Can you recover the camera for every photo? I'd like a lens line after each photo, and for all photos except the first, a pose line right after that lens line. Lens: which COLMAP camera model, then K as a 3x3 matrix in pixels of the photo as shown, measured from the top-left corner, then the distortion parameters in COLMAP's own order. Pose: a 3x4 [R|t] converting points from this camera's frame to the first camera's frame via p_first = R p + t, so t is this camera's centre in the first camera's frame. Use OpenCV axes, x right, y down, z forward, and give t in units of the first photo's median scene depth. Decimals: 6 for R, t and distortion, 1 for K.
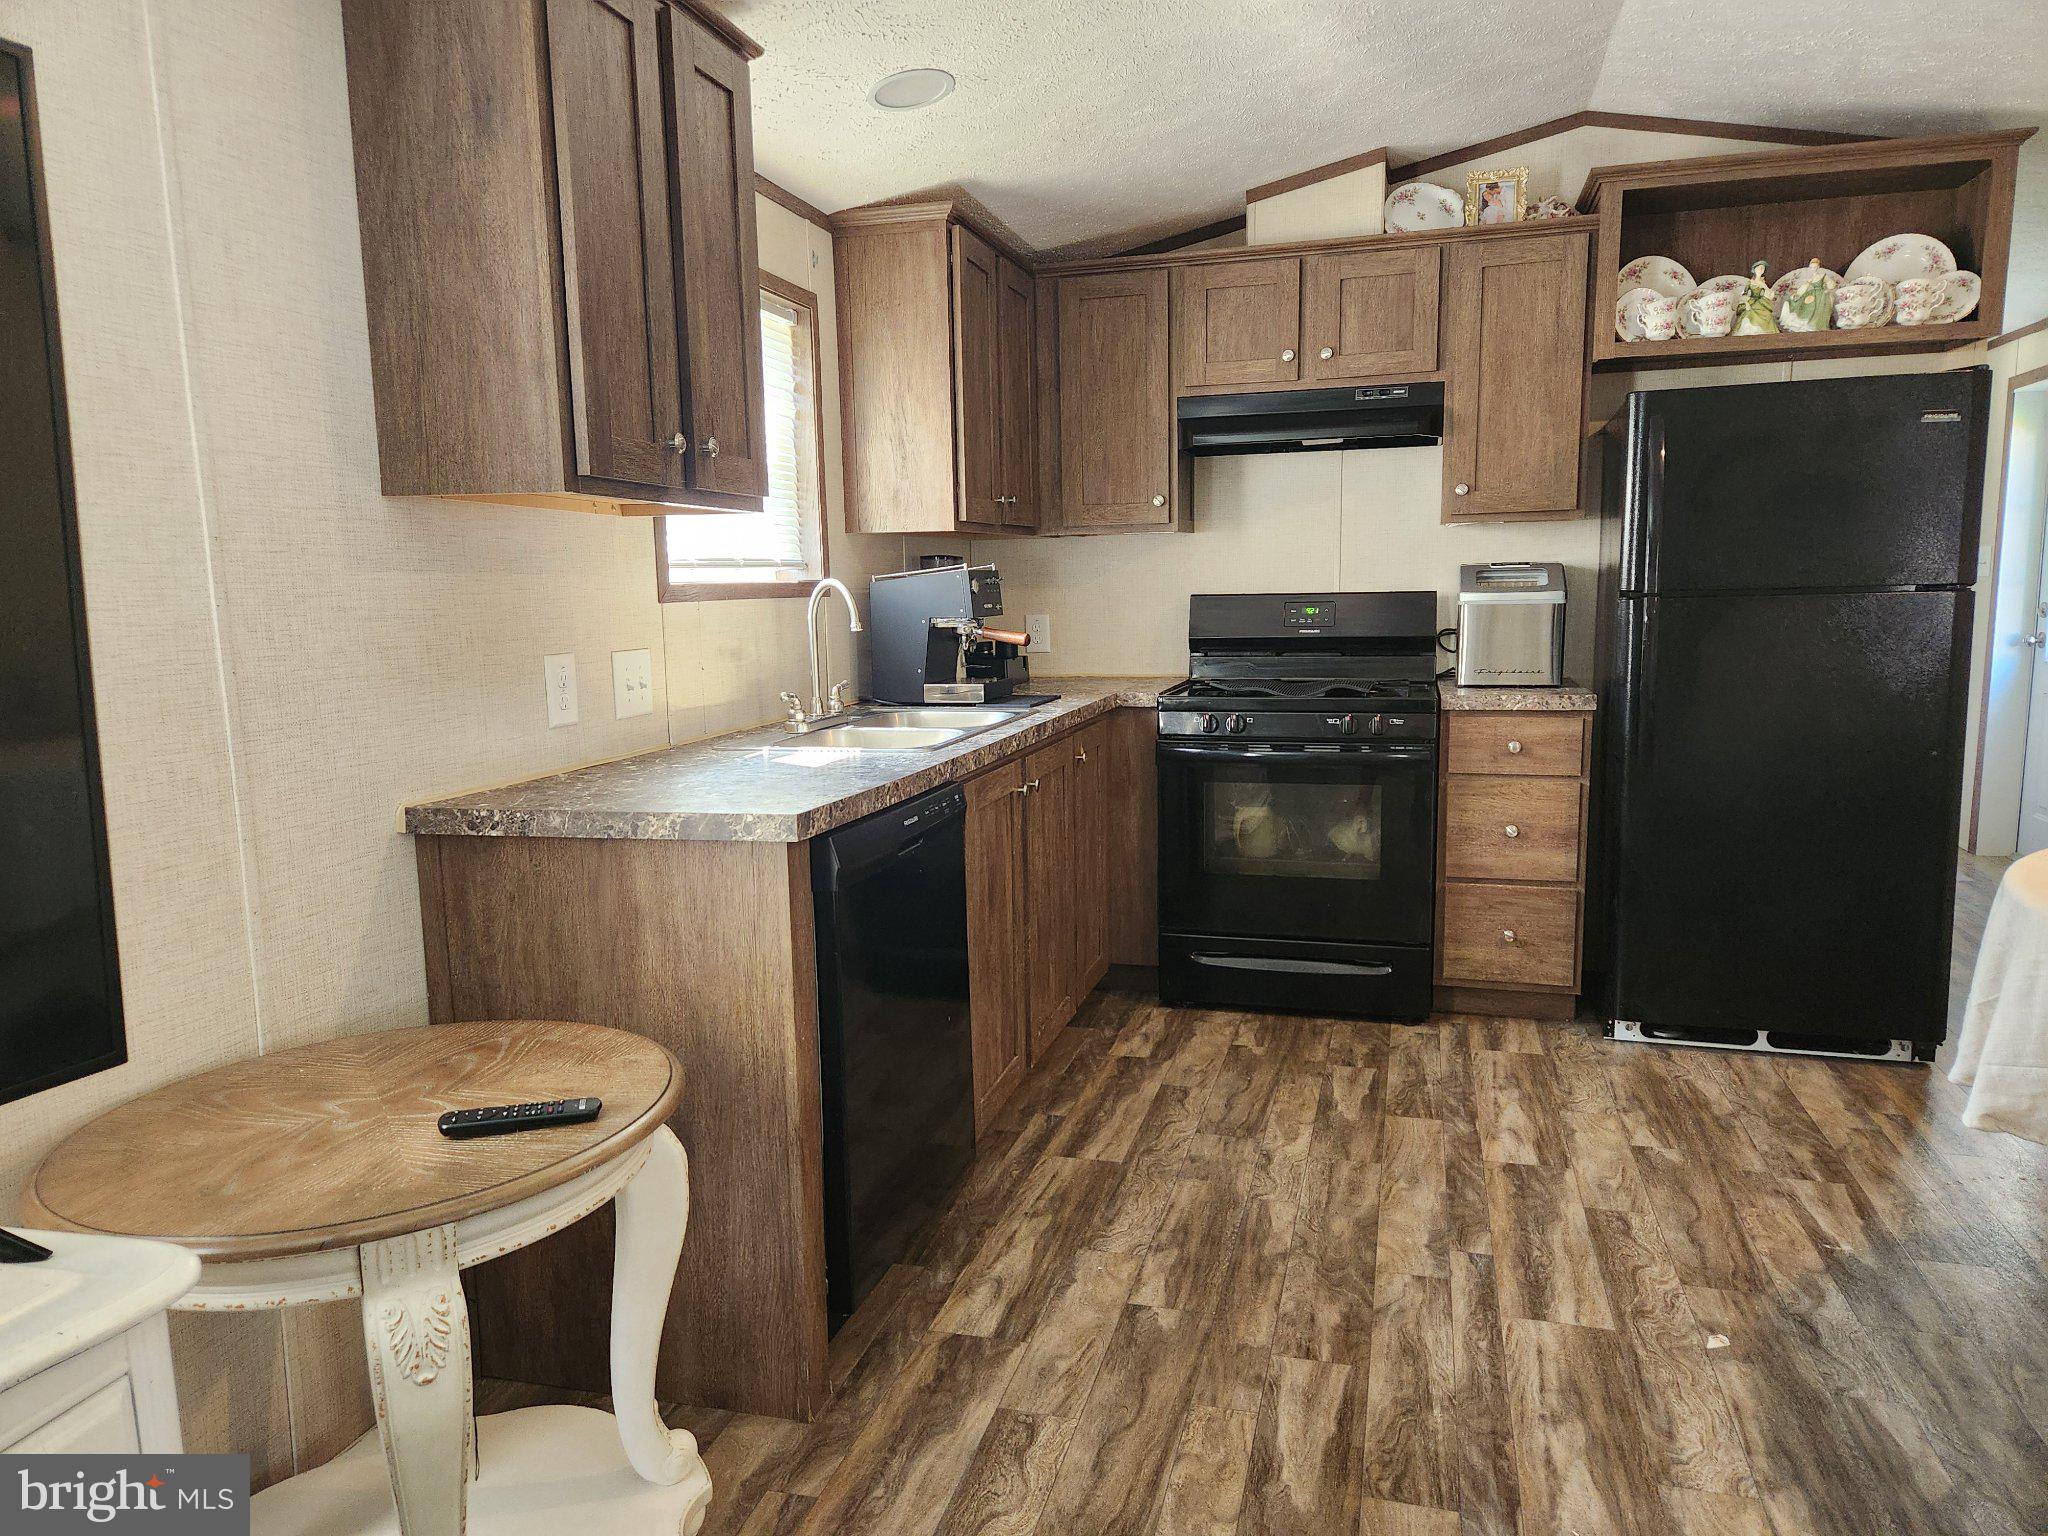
lens RADIAL K [[1385.6, 0, 1020.2], [0, 1385.6, 787.3], [0, 0, 1]] dist [0.043894, -0.020893]
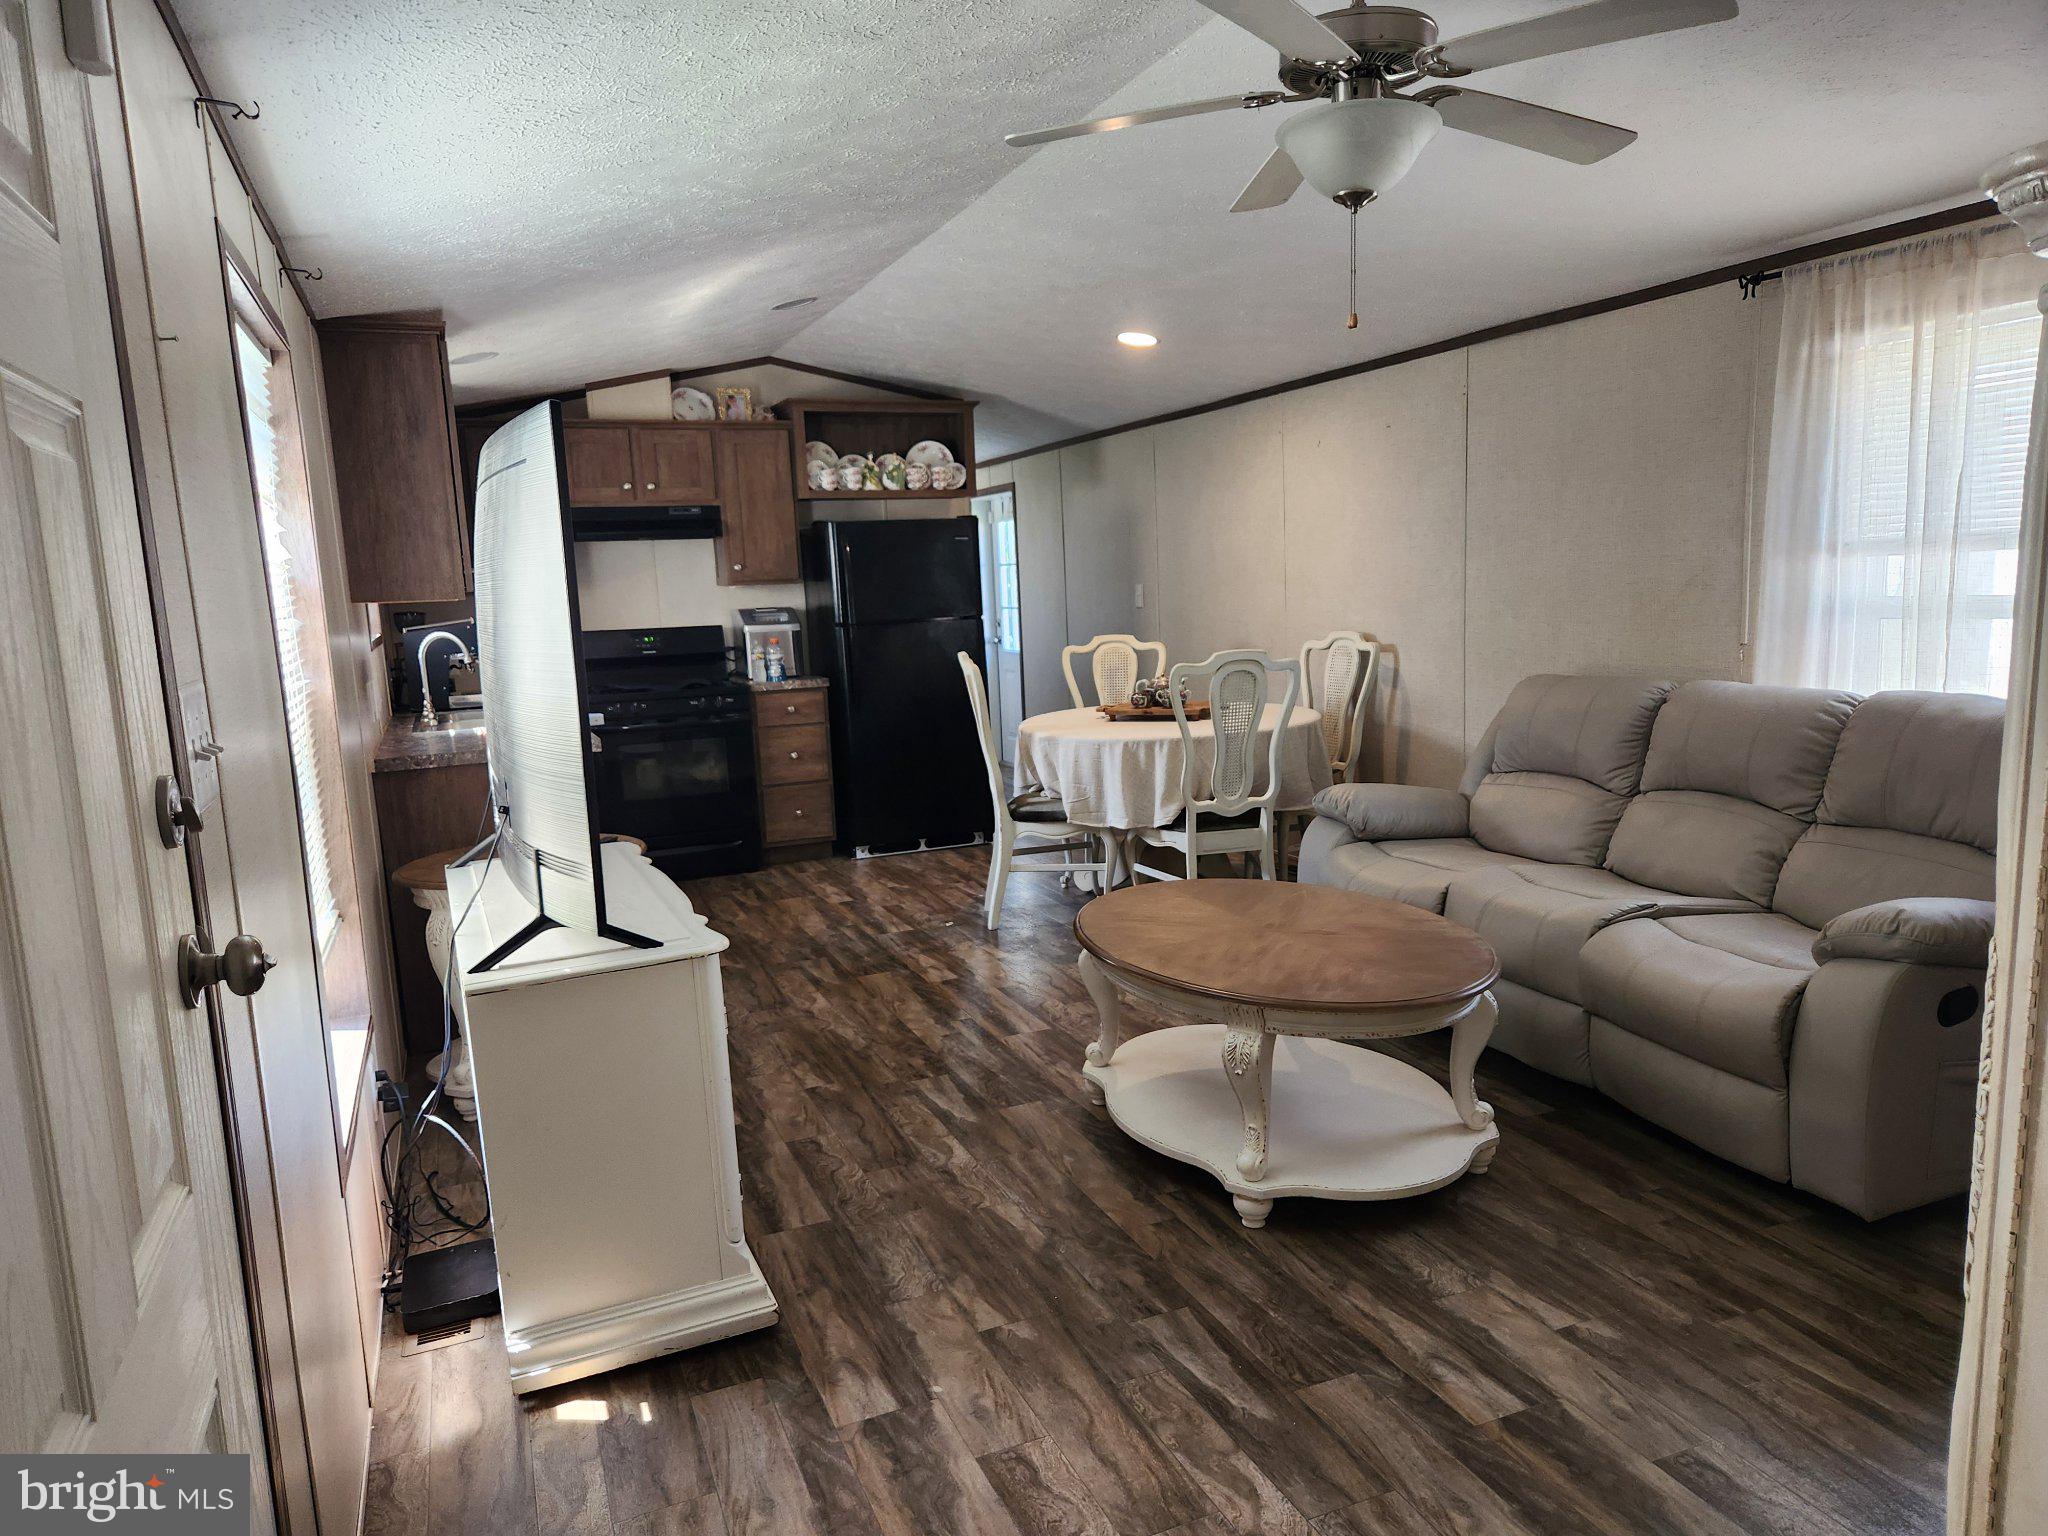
lens RADIAL K [[1385.6, 0, 1042.6], [0, 1385.6, 786.5], [0, 0, 1]] dist [0.043894, -0.020893]
pose [[0.782273, -0.108996, 0.613326, -0.504804], [0.118092, 0.992668, 0.025788, 0.062194], [-0.611639, 0.052256, 0.789409, -0.623965]]
